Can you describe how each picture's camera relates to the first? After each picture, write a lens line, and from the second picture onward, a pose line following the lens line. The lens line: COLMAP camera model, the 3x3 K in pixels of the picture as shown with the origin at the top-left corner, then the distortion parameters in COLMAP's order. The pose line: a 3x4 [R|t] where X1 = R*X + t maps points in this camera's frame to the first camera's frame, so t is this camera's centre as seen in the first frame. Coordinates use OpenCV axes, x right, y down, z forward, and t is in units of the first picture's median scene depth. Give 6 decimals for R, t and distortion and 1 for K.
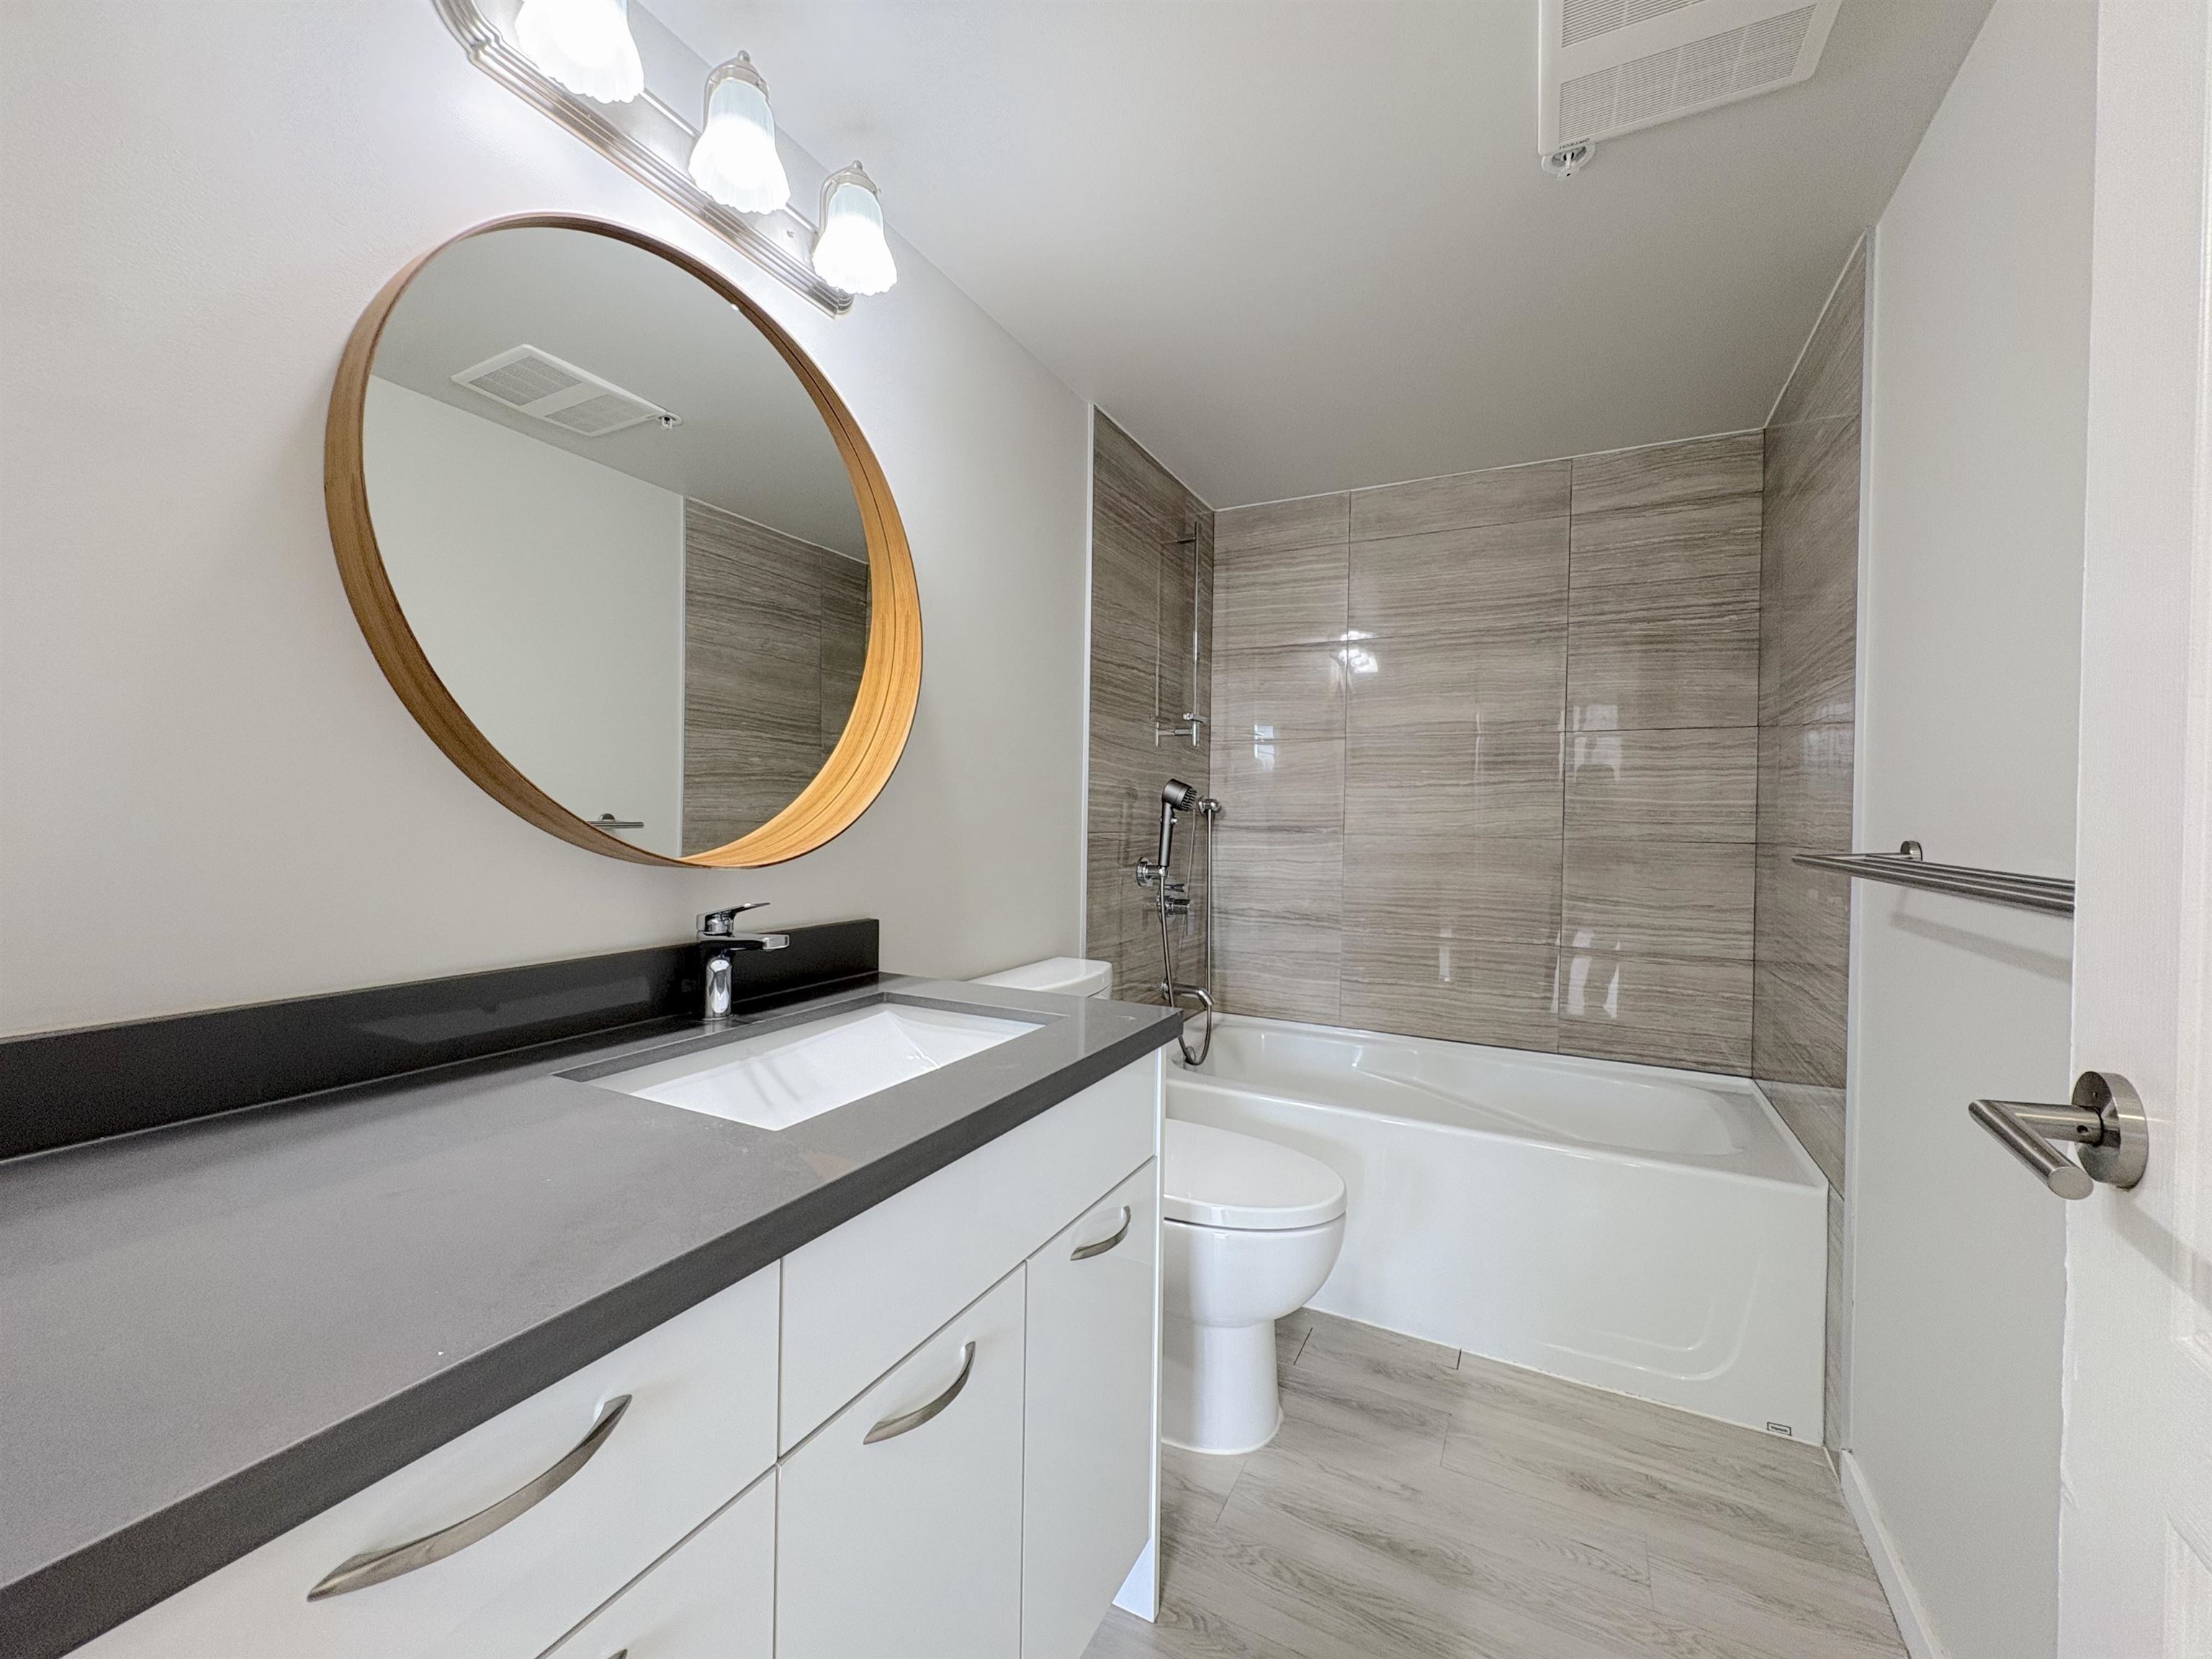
lens RADIAL K [[879.9, 0, 1102.3], [0, 879.9, 827.6], [0, 0, 1]] dist [0.000189, 0.000306]
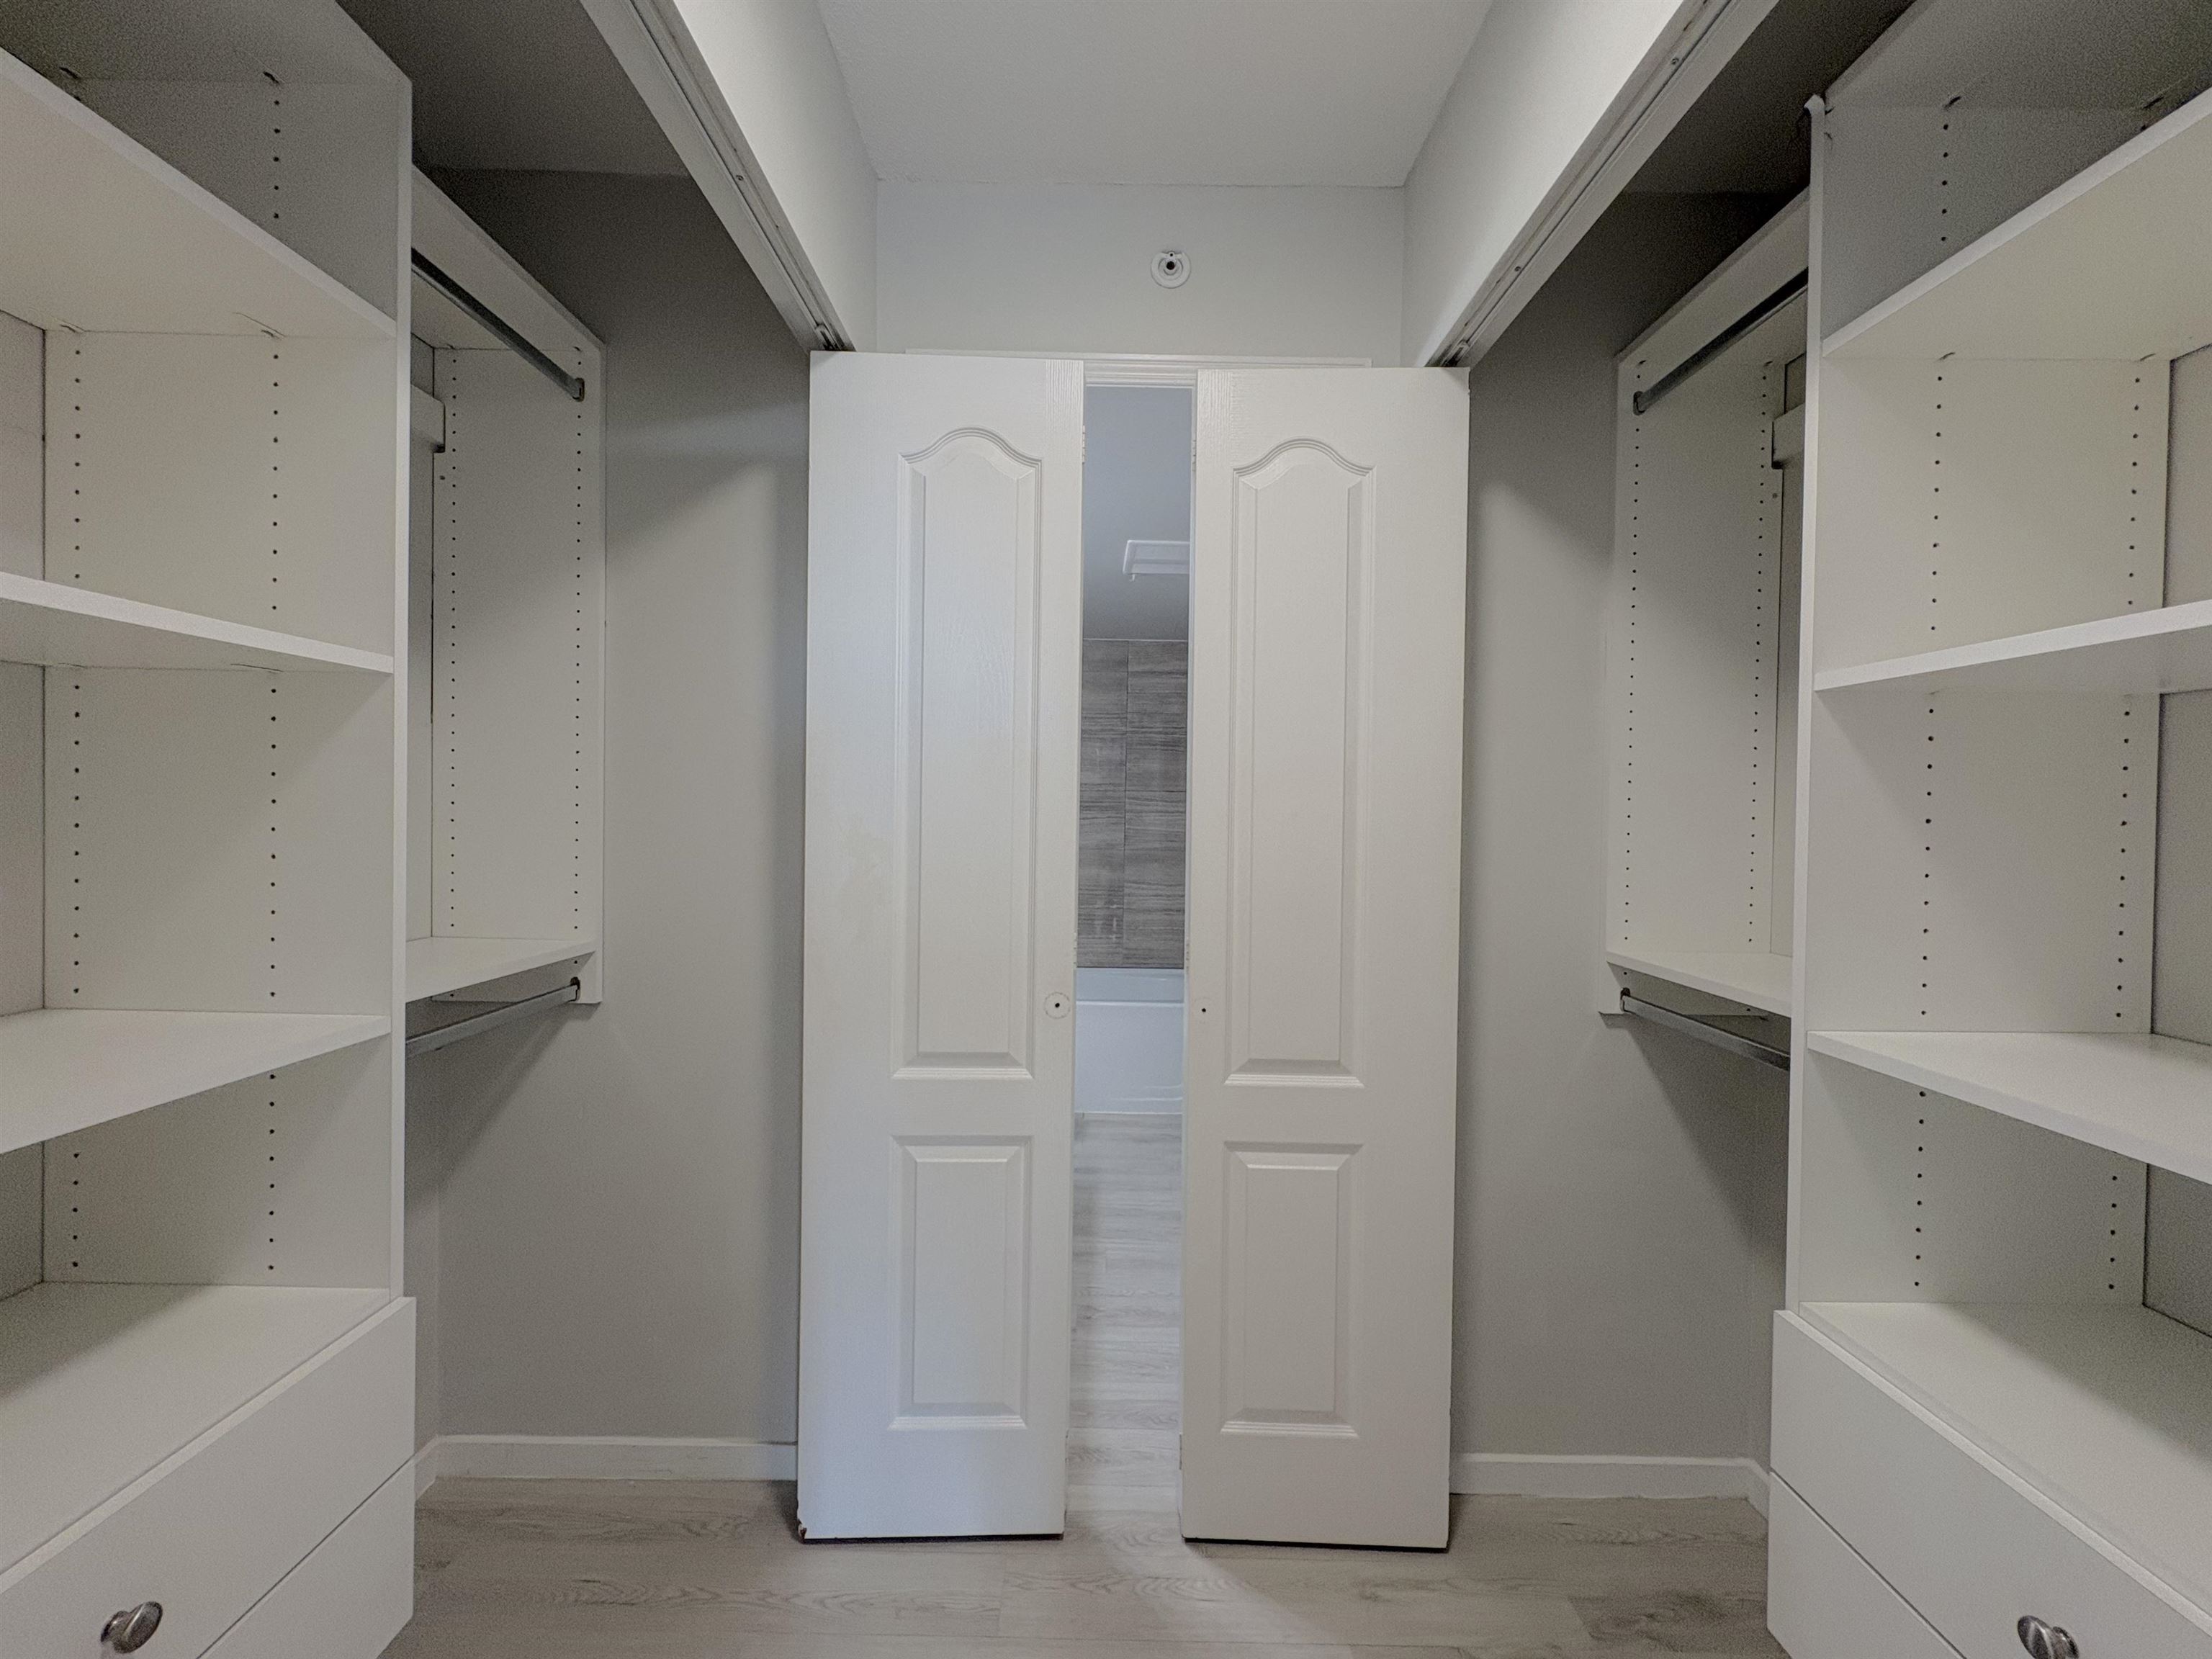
lens RADIAL K [[937.6, 0, 1106.0], [0, 937.6, 829.5], [0, 0, 1]] dist [0.055682, 0.000147]
pose [[0.884140, -0.006064, 0.467183, -0.431202], [0.002900, 0.999968, 0.007492, -0.045546], [-0.467213, -0.005269, 0.884129, -0.722302]]
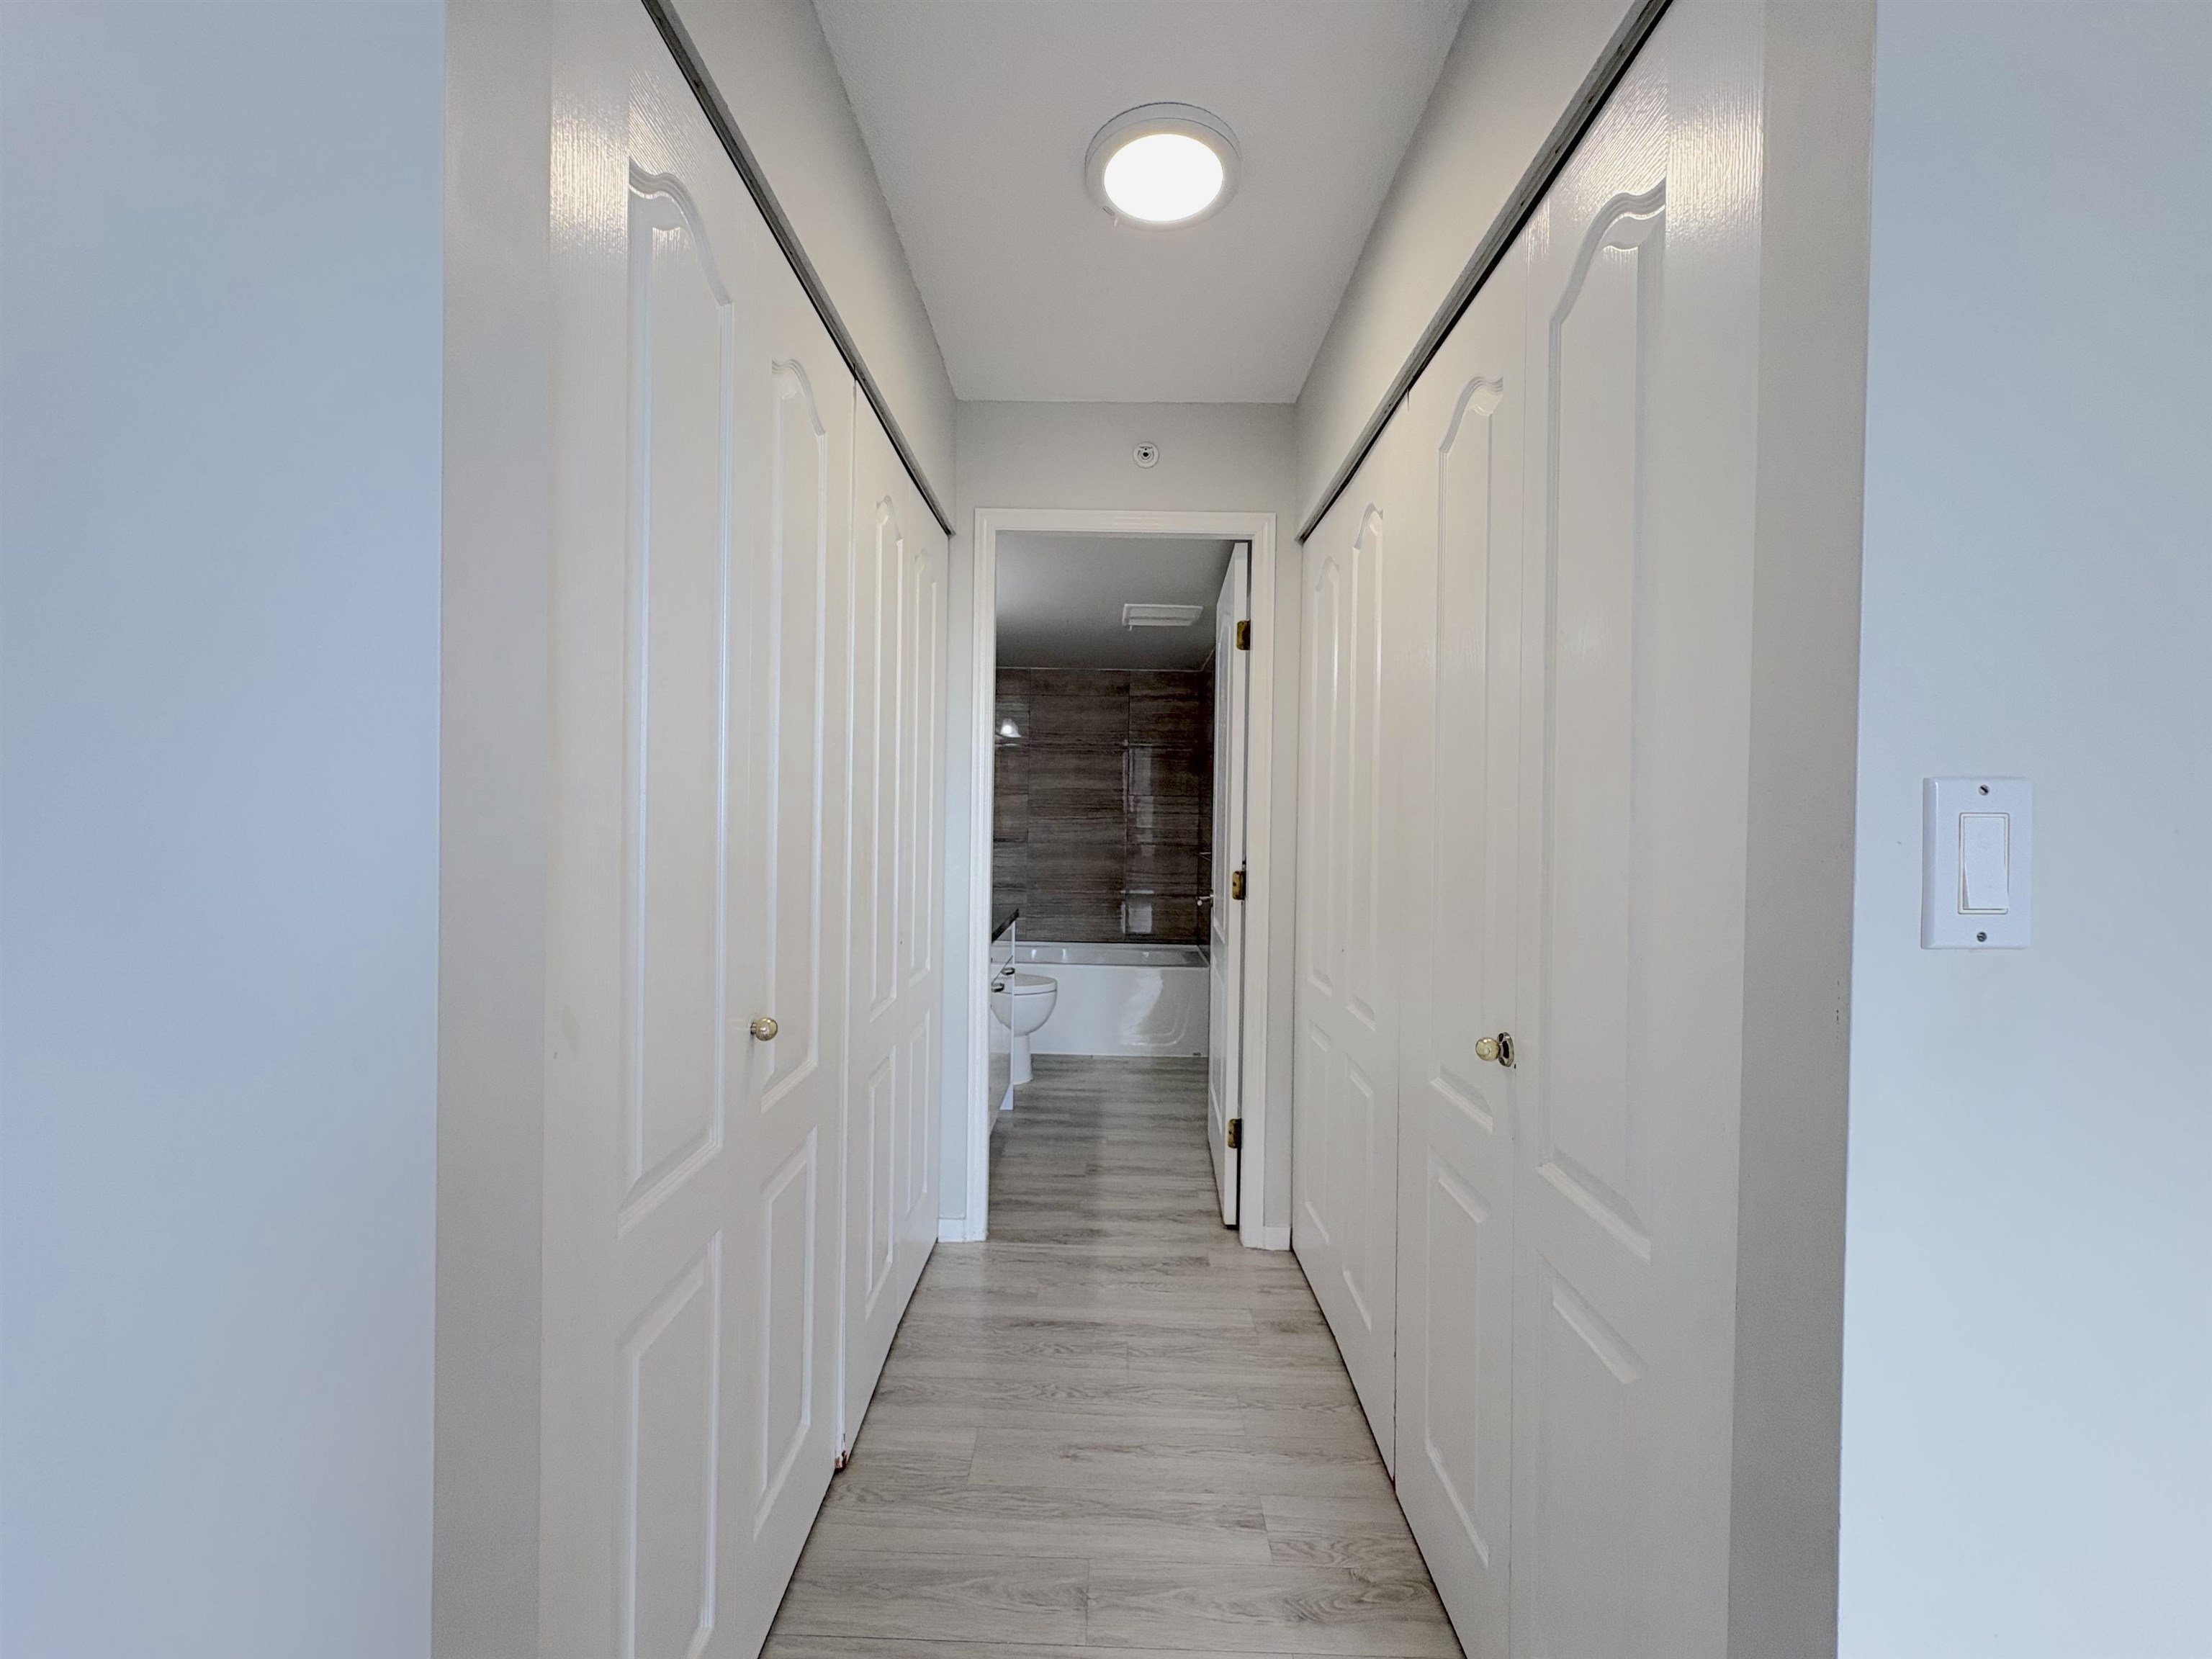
lens RADIAL K [[879.9, 0, 1102.3], [0, 879.9, 827.6], [0, 0, 1]] dist [0.000189, 0.000306]
pose [[0.891826, -0.005620, 0.452343, -0.536945], [0.004898, 0.999984, 0.002769, -0.036801], [-0.452351, -0.000254, 0.891840, -0.951338]]
